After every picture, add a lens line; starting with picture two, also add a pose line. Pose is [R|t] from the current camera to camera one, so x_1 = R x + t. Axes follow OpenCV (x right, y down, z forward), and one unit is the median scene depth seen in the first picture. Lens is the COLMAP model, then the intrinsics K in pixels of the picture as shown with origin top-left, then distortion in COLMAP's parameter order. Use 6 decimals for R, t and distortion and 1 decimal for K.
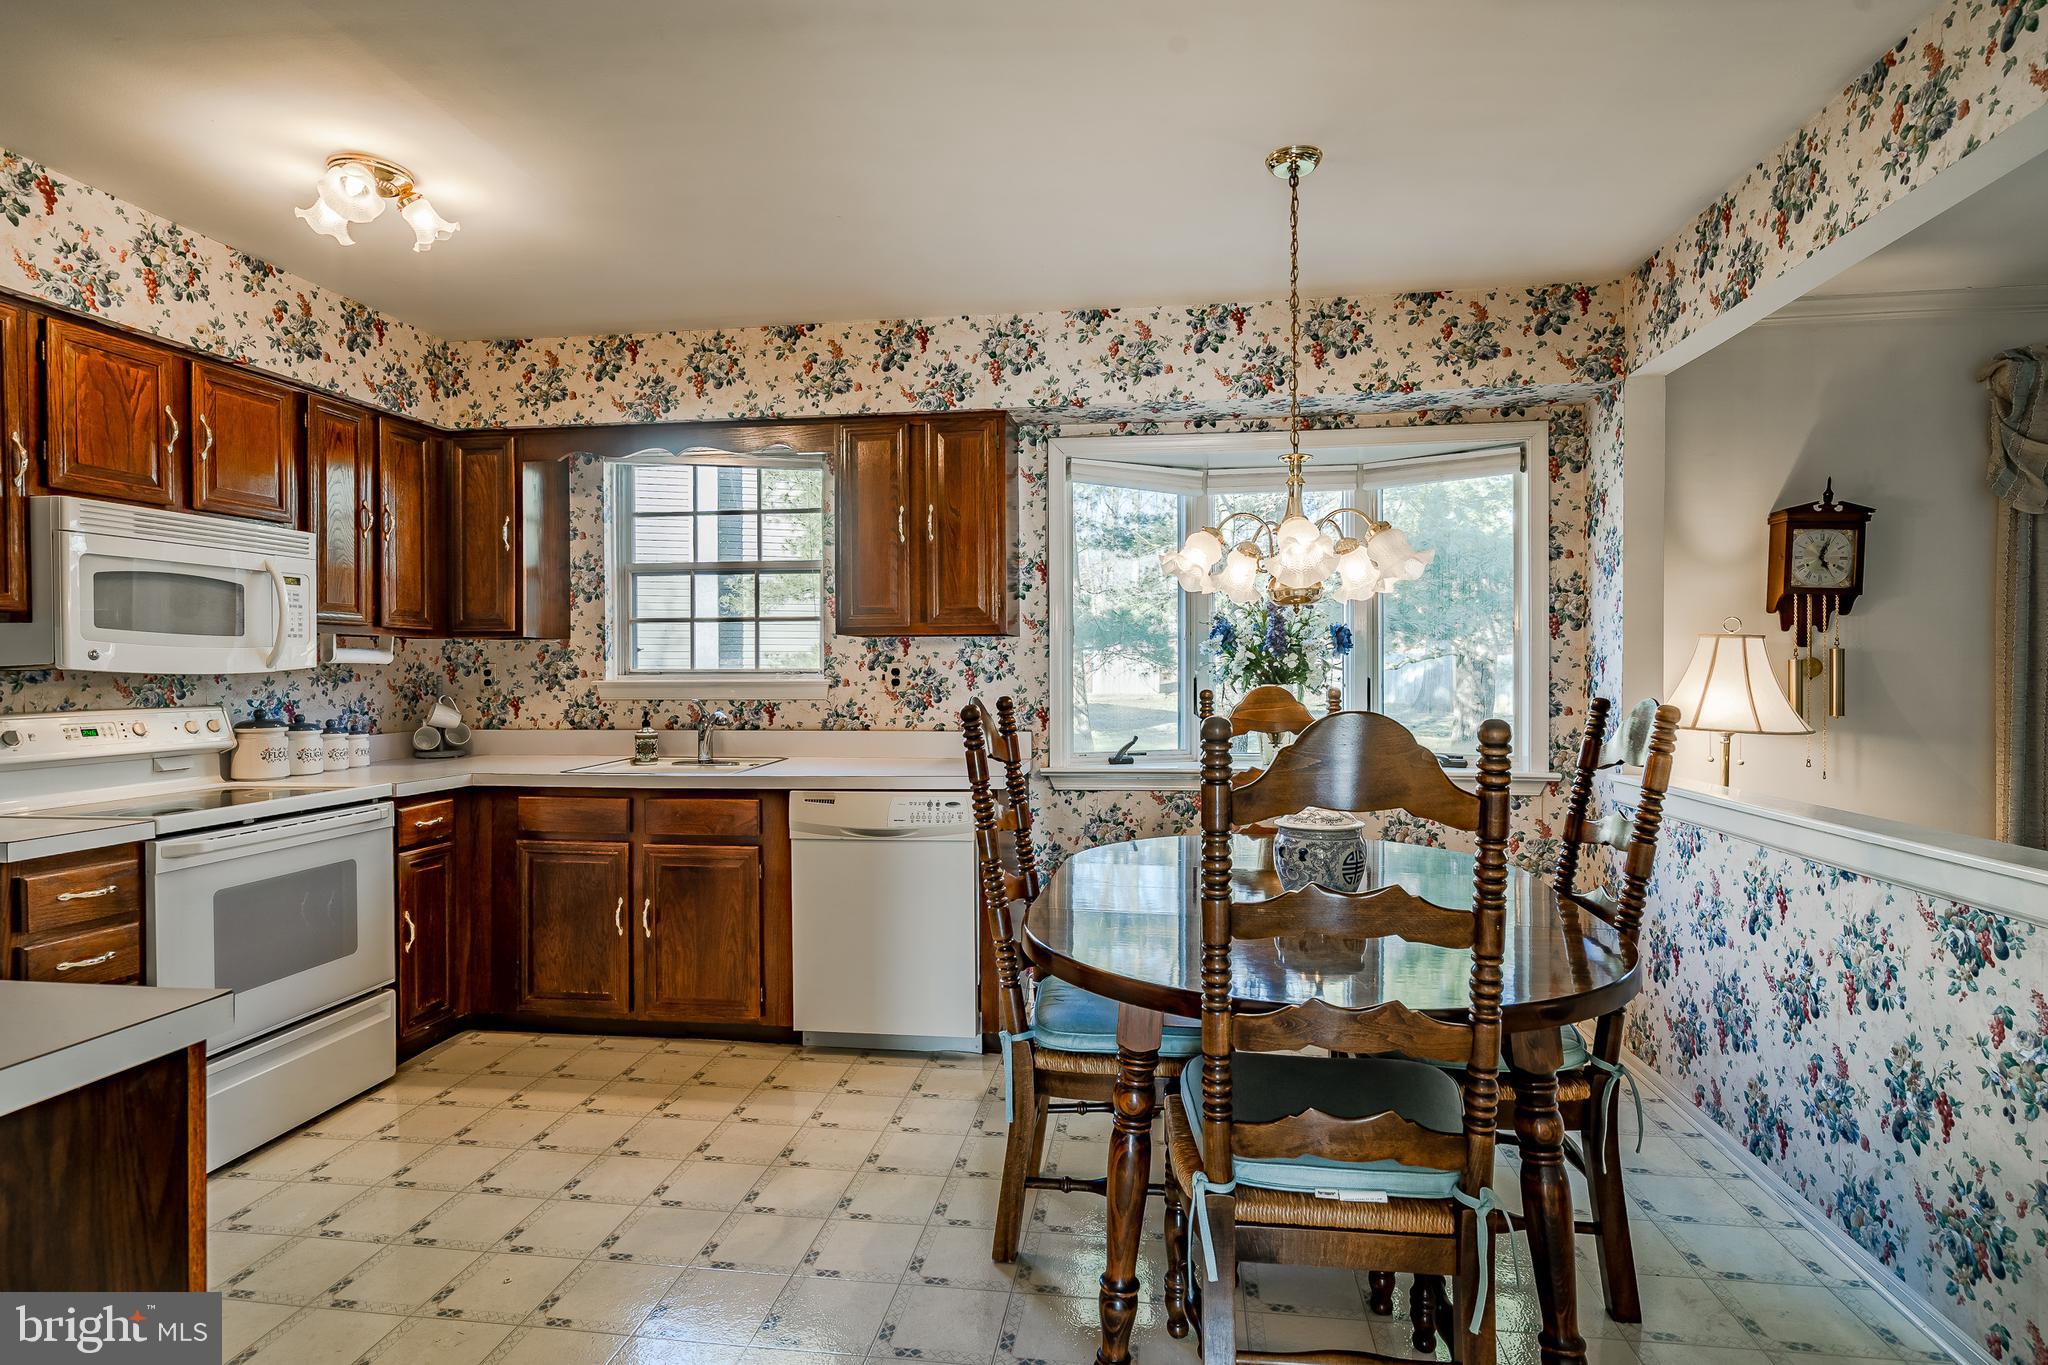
lens RADIAL K [[1052.8, 0, 1031.2], [0, 1052.8, 682.4], [0, 0, 1]] dist [0.001588, -0.000621]
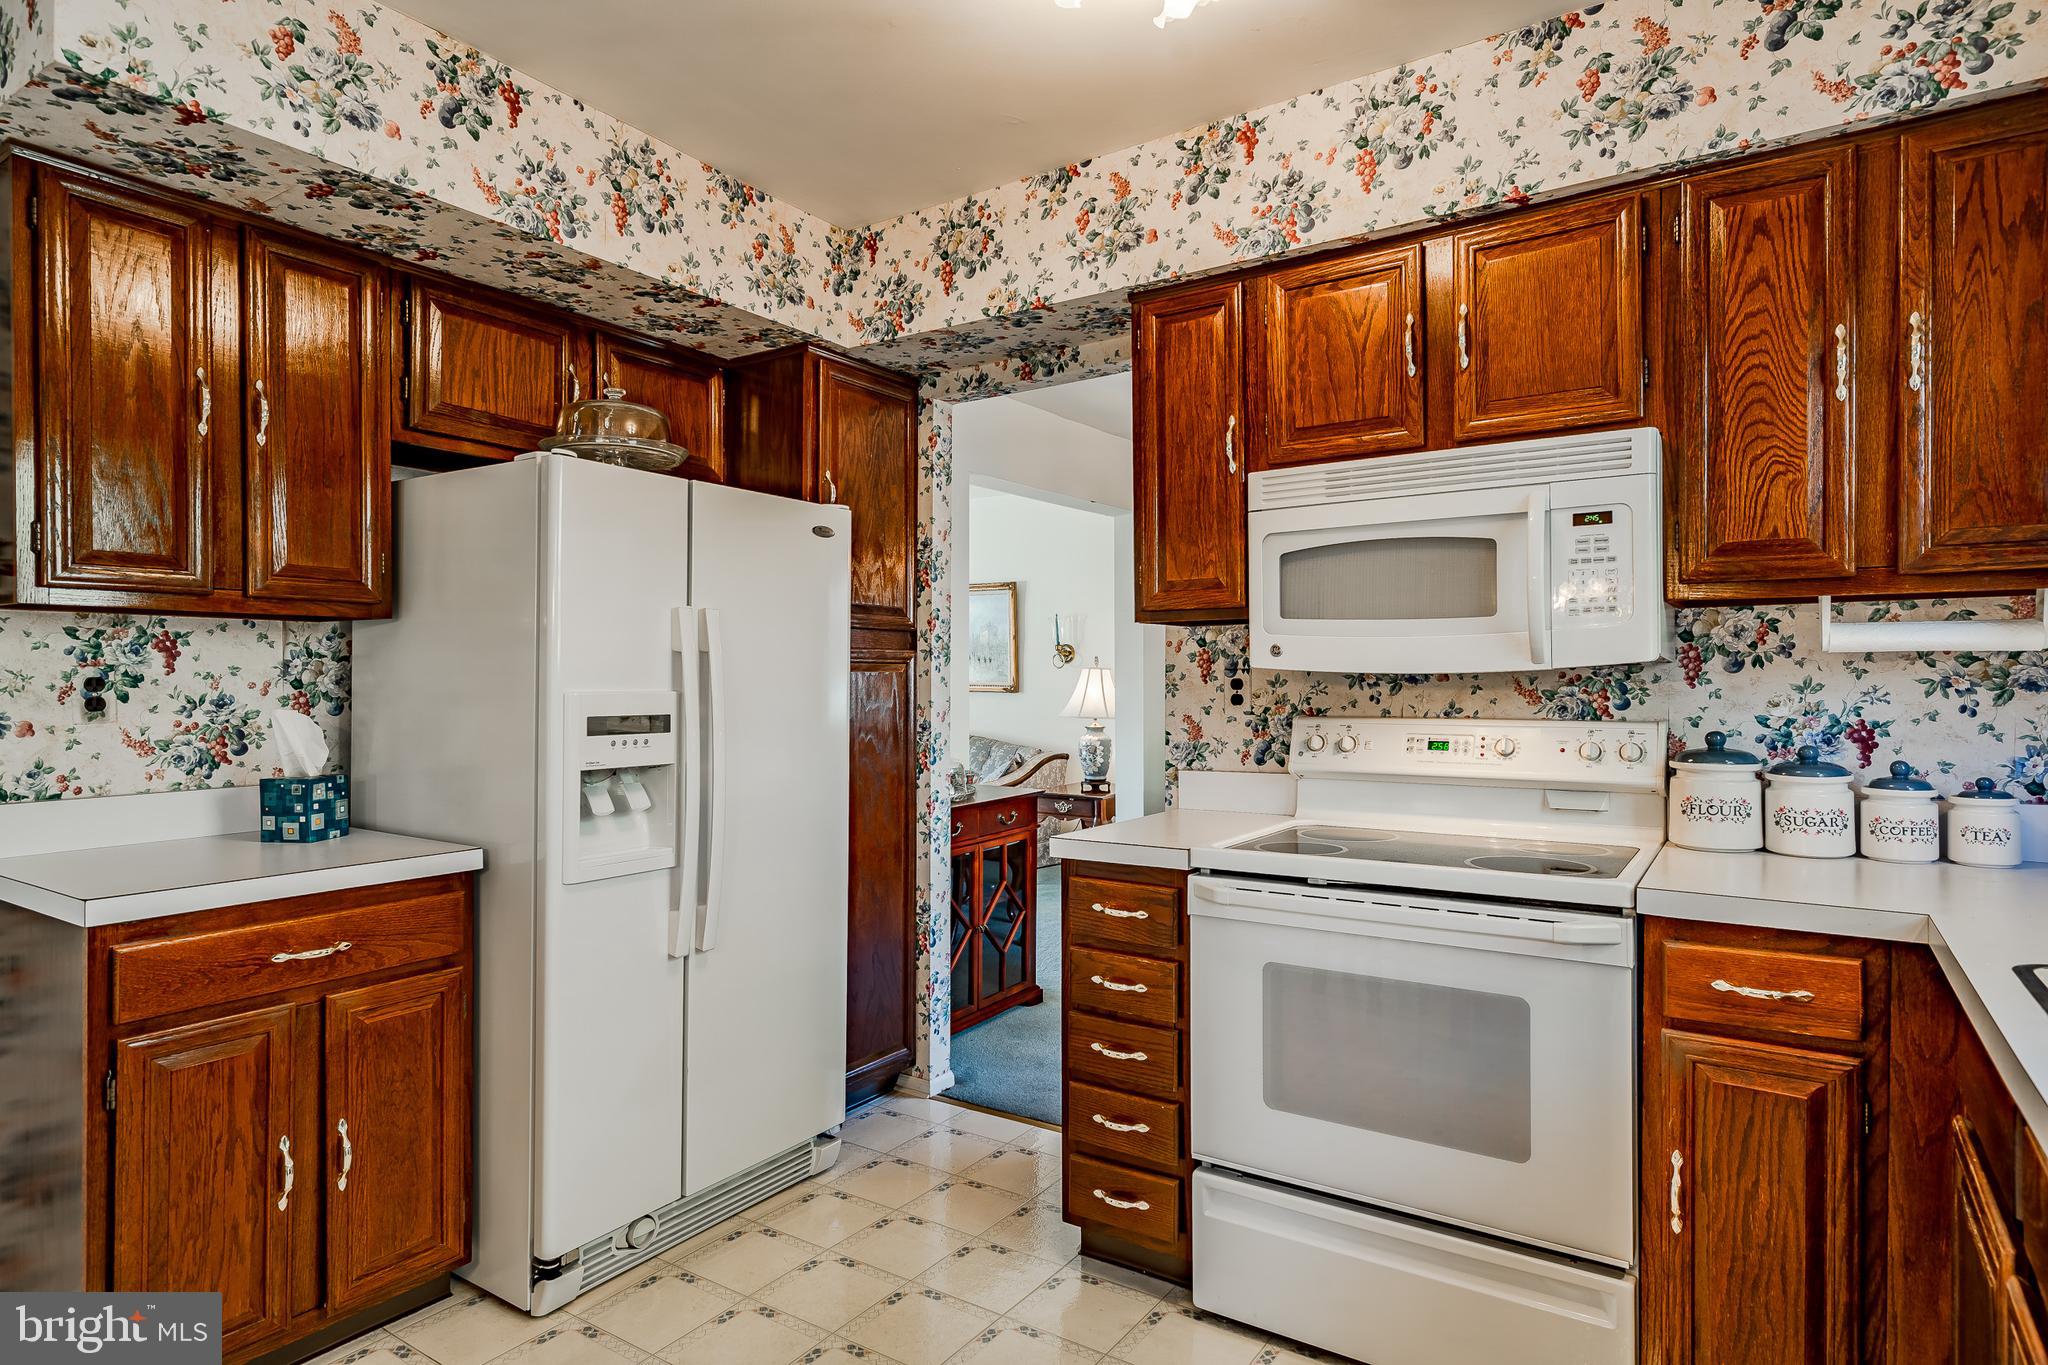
lens RADIAL K [[1124.8, 0, 1079.7], [0, 1124.8, 693.8], [0, 0, 1]] dist [-0.005378, -0.001341]
pose [[-0.424612, 0.012137, -0.905294, 0.003946], [-0.009746, 0.999791, 0.017976, -0.004249], [0.905323, 0.016456, -0.424405, 0.915972]]
